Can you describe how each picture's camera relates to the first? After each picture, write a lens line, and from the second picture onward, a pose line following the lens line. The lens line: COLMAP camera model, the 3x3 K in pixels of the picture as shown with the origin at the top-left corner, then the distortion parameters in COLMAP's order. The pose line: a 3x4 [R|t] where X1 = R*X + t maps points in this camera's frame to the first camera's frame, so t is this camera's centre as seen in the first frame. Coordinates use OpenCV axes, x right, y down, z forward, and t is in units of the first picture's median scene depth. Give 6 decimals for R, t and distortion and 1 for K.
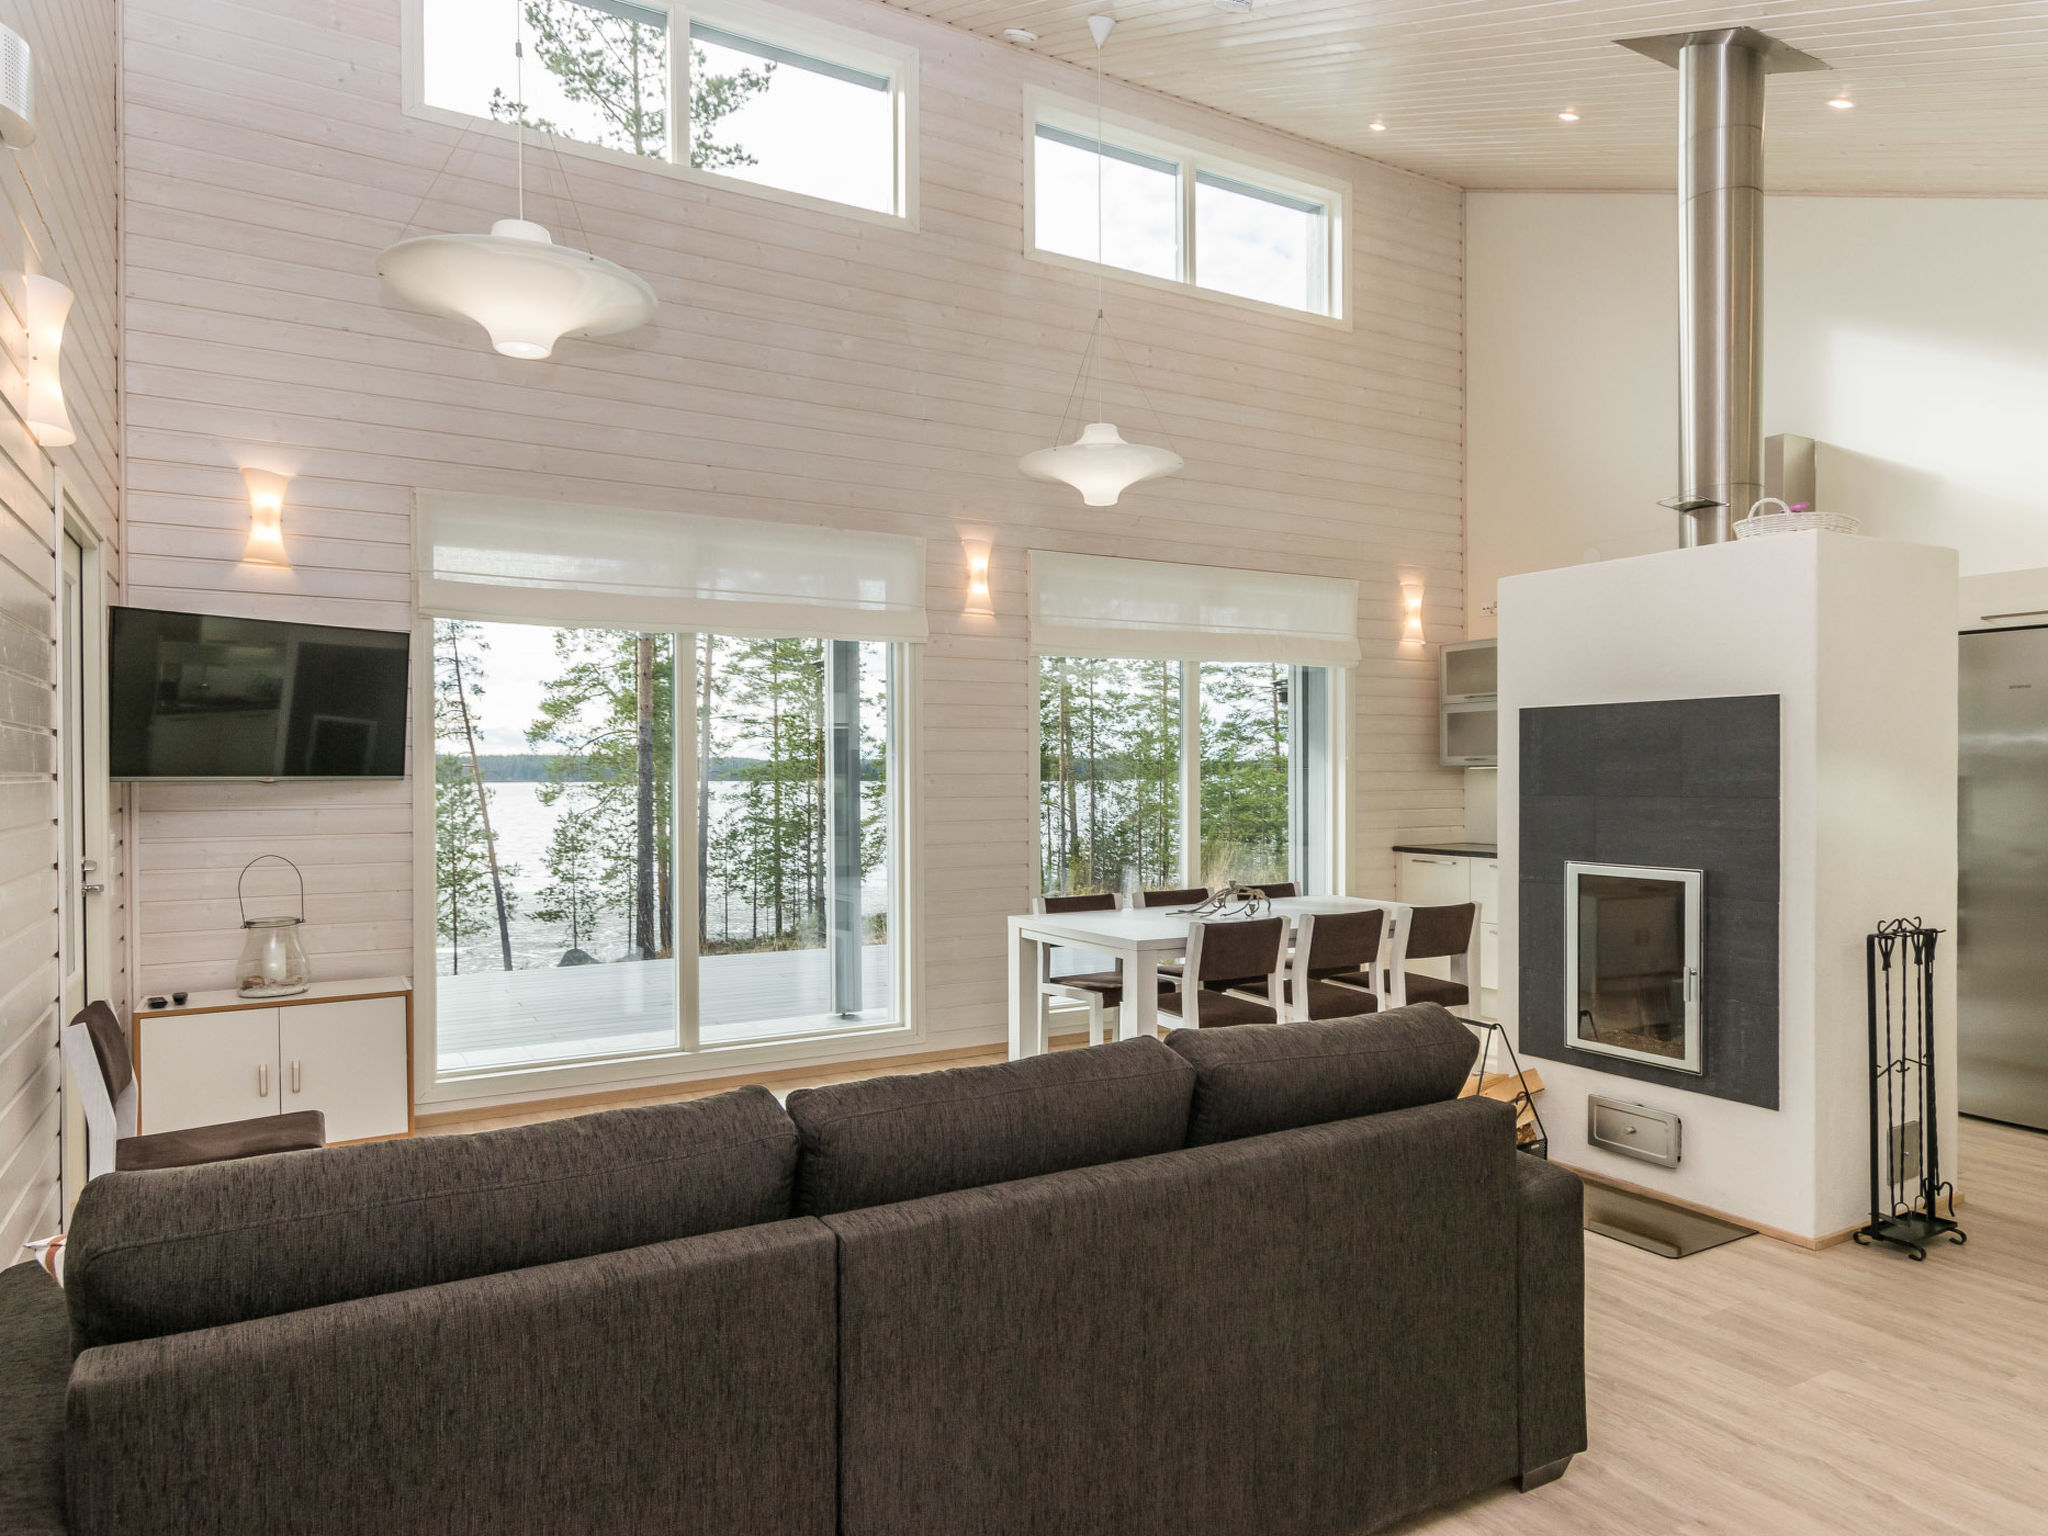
lens RADIAL K [[1288.1, 0, 1026.6], [0, 1288.1, 773.1], [0, 0, 1]] dist [0.001521, 0.000994]
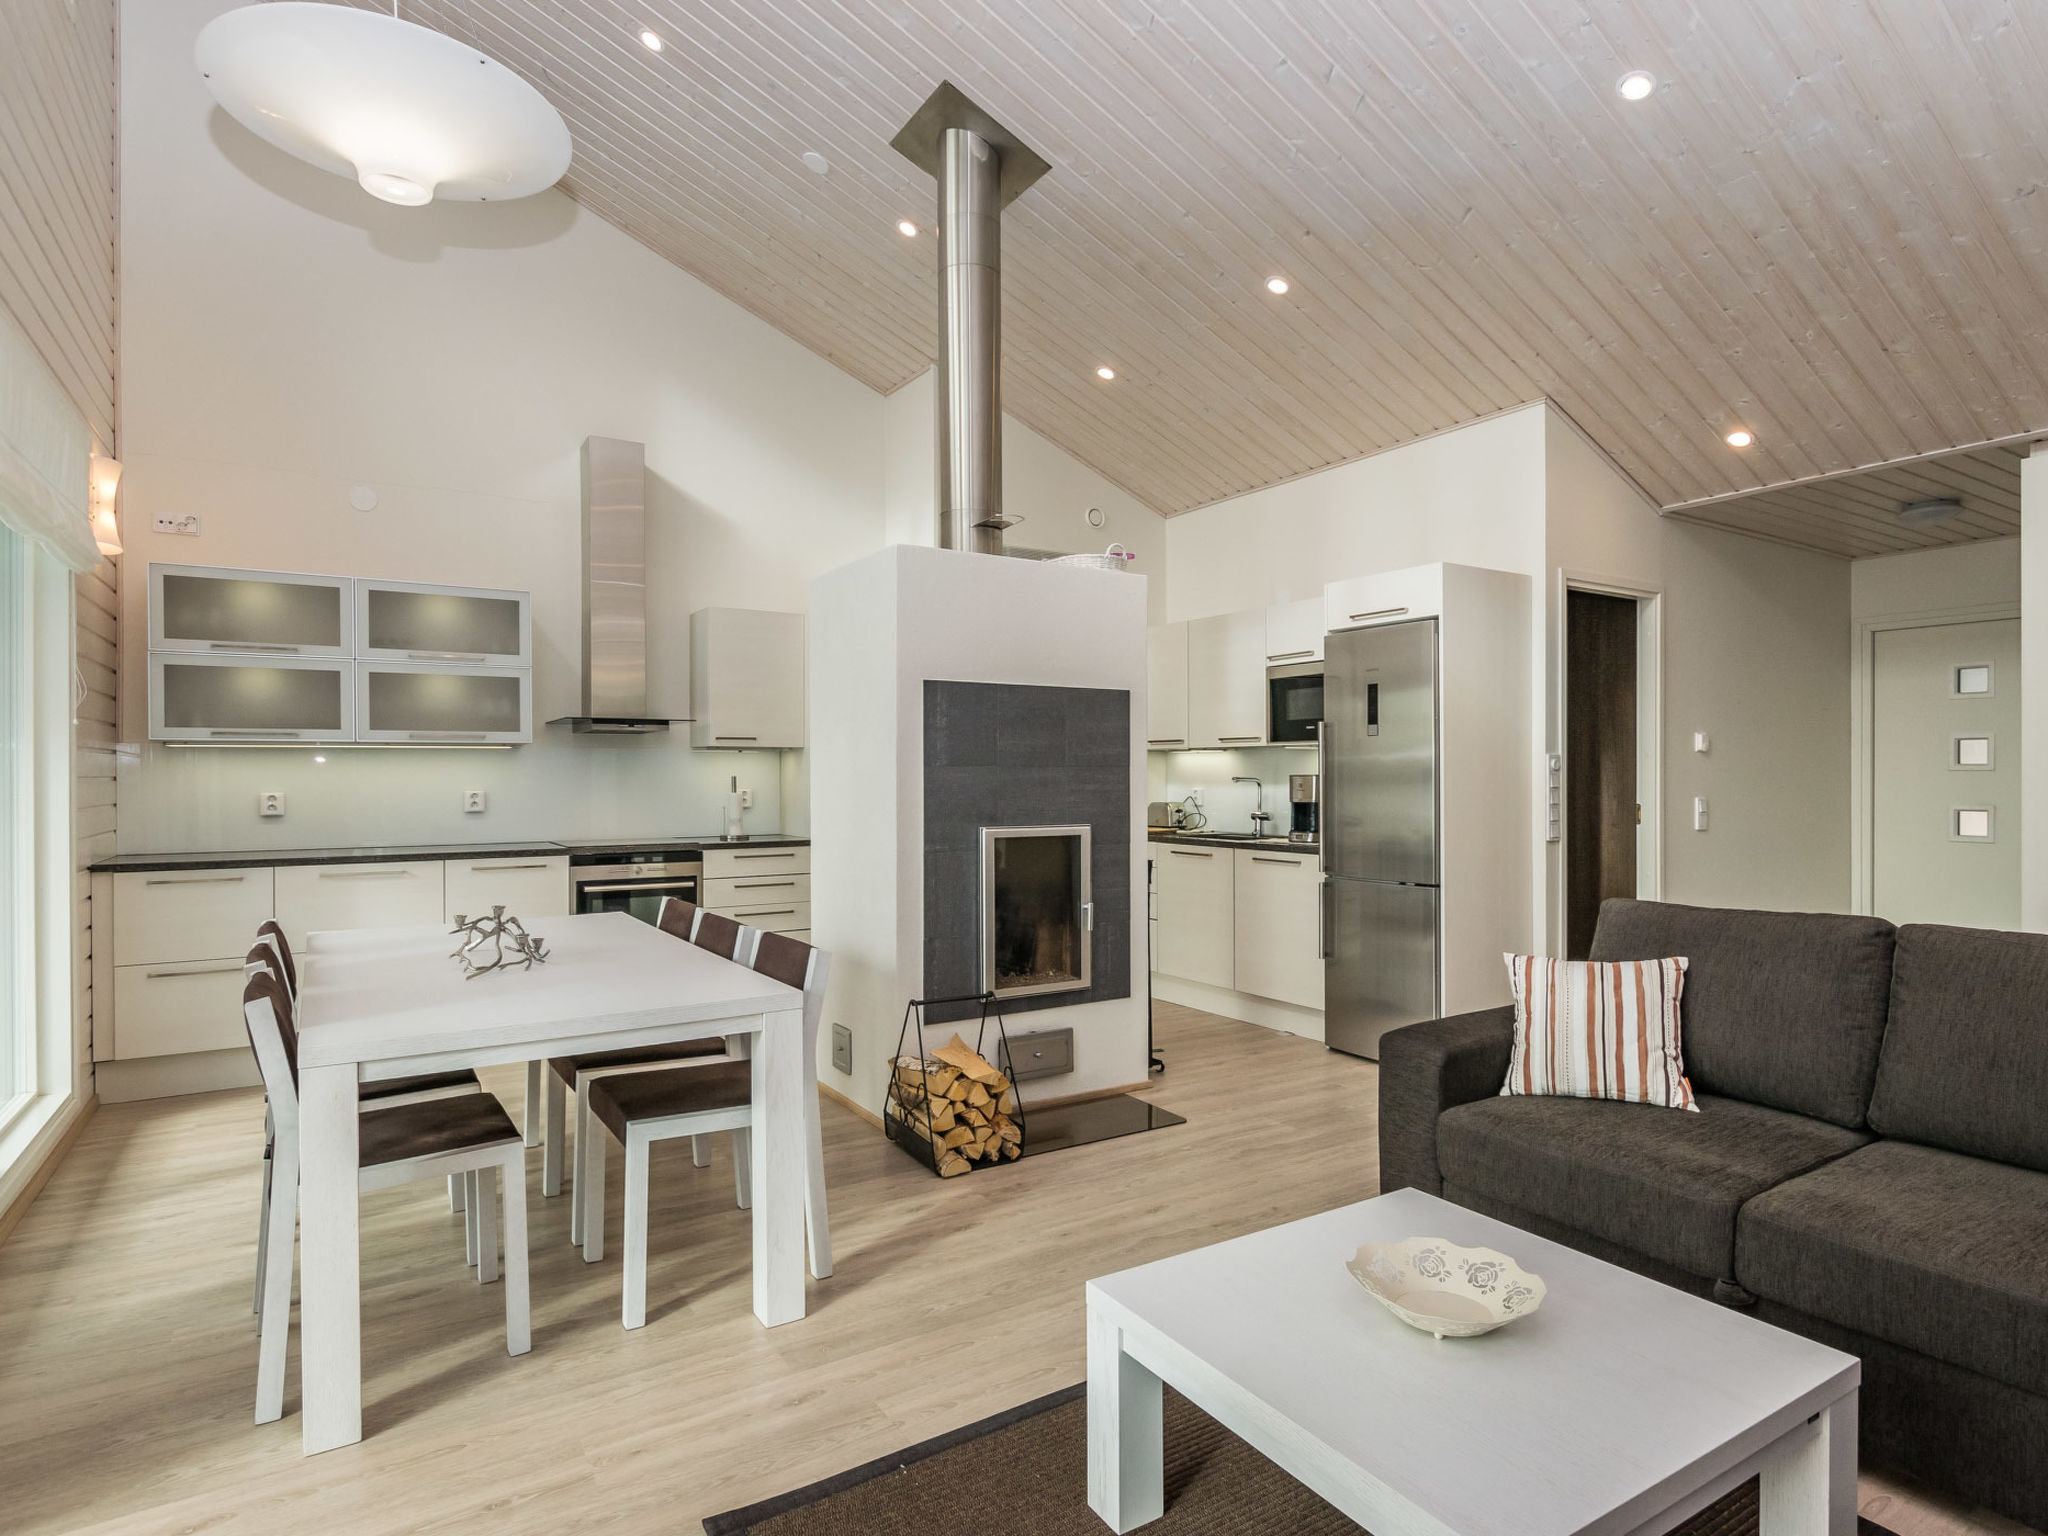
lens RADIAL K [[1118.0, 0, 1027.3], [0, 1118.0, 777.4], [0, 0, 1]] dist [-0.004659, -0.000148]
pose [[-0.041207, 0.006868, 0.999127, -0.561213], [0.000747, 0.999976, -0.006843, 0.036880], [-0.999150, 0.000464, -0.041211, 1.100270]]
